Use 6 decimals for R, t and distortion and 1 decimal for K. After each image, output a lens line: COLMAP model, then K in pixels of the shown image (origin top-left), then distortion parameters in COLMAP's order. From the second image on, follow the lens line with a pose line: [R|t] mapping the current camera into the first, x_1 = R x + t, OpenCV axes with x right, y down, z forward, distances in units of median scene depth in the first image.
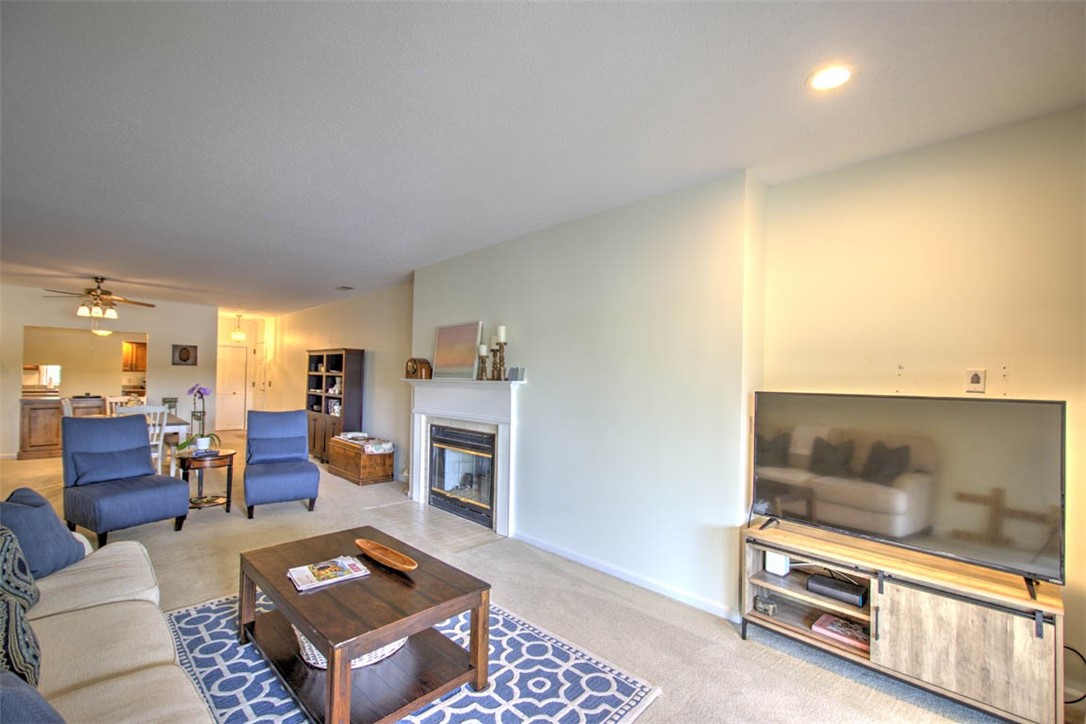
lens RADIAL K [[464.2, 0, 540.2], [0, 464.2, 369.4], [0, 0, 1]] dist [0.000760, -0.002261]
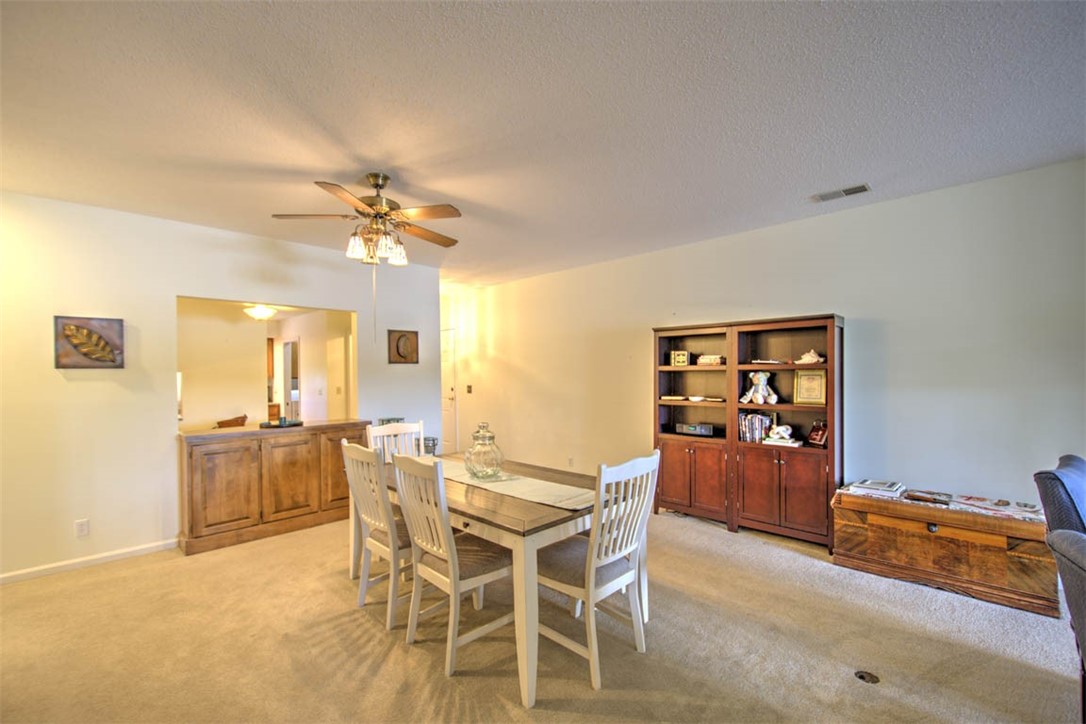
lens RADIAL K [[464.2, 0, 543.3], [0, 464.2, 366.9], [0, 0, 1]] dist [0.000760, -0.002261]
pose [[0.999409, -0.033594, 0.007262, -0.673514], [0.033553, 0.999421, 0.005696, -0.001838], [-0.007449, -0.005449, 0.999957, 0.446917]]
